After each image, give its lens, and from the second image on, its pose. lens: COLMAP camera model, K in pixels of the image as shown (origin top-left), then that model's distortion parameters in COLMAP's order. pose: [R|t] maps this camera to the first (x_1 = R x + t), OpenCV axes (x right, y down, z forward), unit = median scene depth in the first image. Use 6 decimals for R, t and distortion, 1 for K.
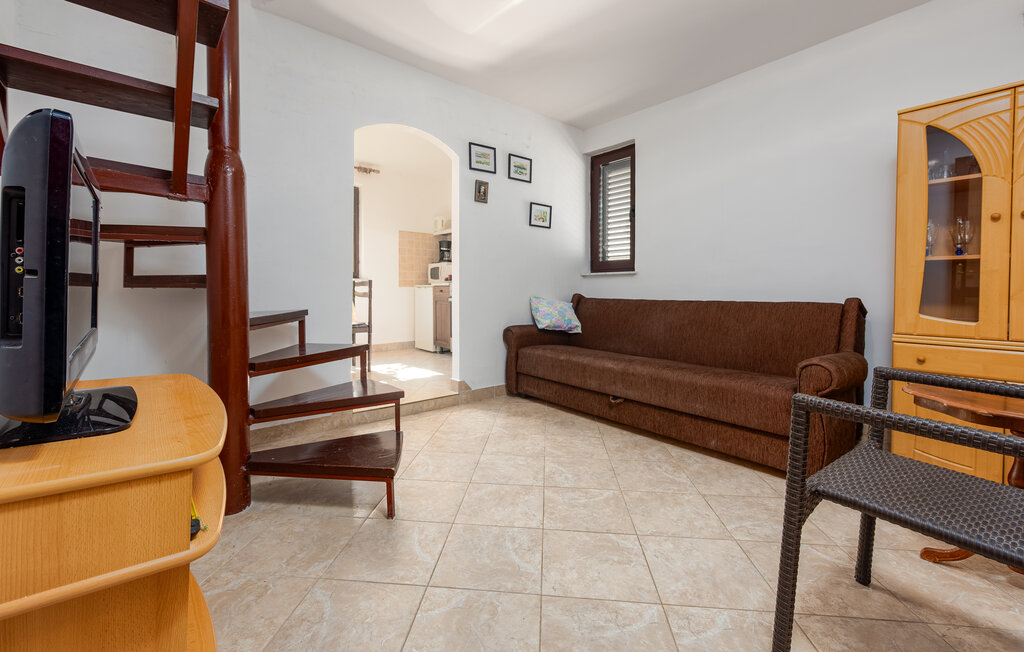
lens RADIAL K [[425.6, 0, 509.9], [0, 425.6, 298.2], [0, 0, 1]] dist [0.009035, -0.000359]
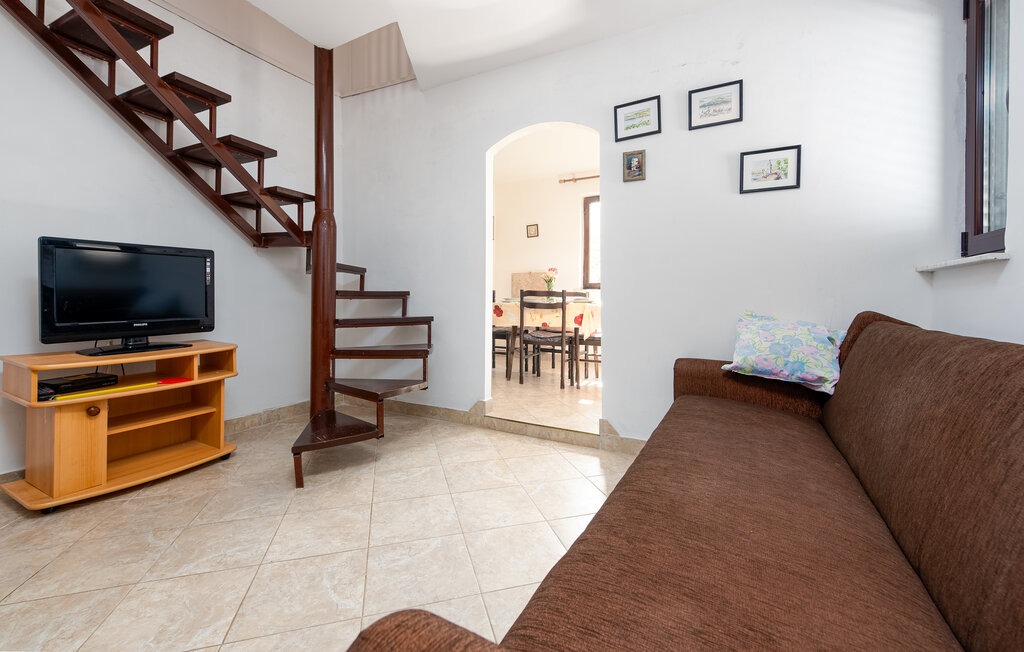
lens RADIAL K [[425.6, 0, 509.9], [0, 425.6, 298.2], [0, 0, 1]] dist [0.009035, -0.000359]
pose [[0.364070, 0.000193, -0.931372, 0.648720], [-0.023751, 0.999677, -0.009078, -0.016999], [0.931069, 0.025426, 0.363957, 0.665407]]
